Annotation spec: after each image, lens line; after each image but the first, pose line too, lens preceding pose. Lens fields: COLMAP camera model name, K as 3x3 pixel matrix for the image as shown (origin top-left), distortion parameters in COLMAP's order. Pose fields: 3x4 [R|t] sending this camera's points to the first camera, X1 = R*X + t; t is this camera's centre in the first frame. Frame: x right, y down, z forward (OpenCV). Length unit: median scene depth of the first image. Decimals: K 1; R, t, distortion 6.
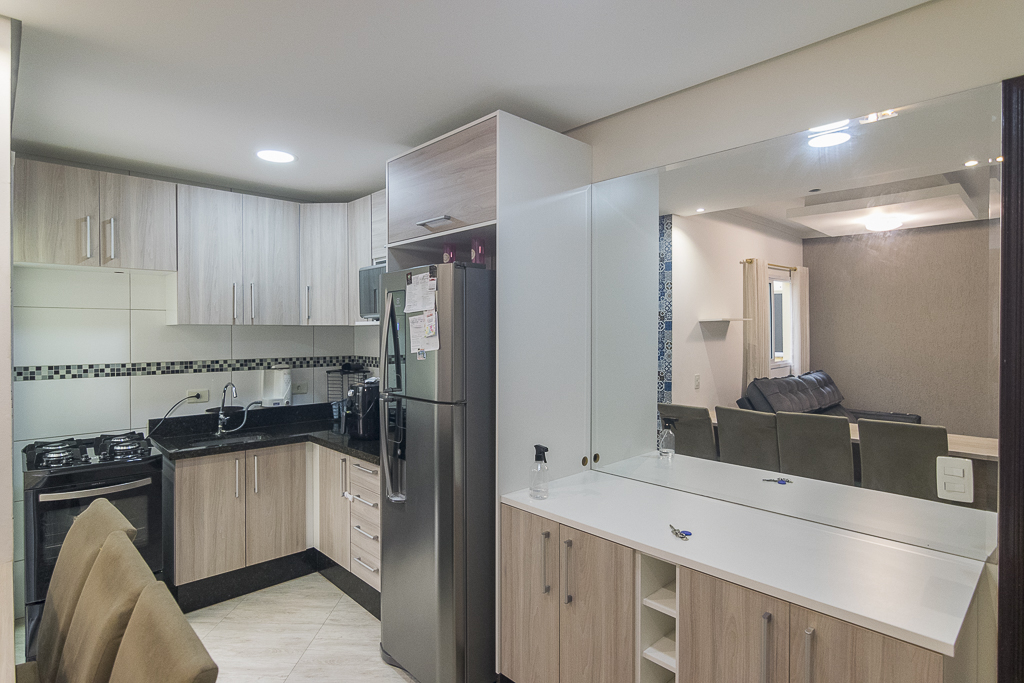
lens RADIAL K [[589.7, 0, 510.9], [0, 589.7, 333.0], [0, 0, 1]] dist [-0.000222, 0.000683]
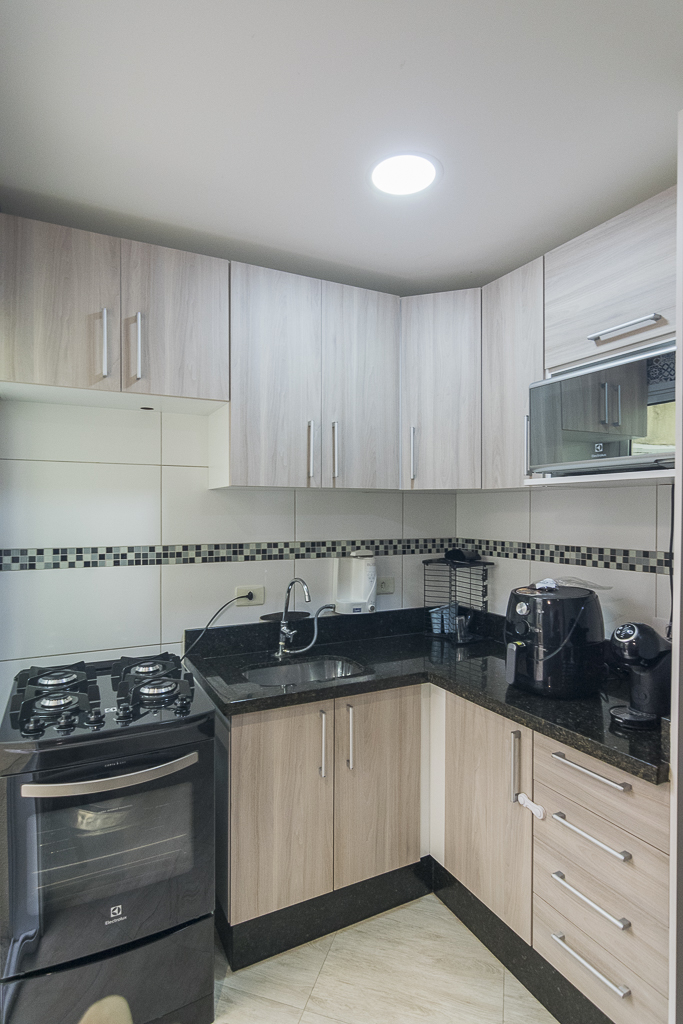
lens RADIAL K [[553.9, 0, 341.5], [0, 553.9, 512.0], [0, 0, 1]] dist [-0.000614, 0.000023]
pose [[0.971815, 0.004056, -0.235710, -0.293317], [-0.004669, 0.999987, -0.002045, 0.013178], [0.235698, 0.003088, 0.971821, 0.429812]]
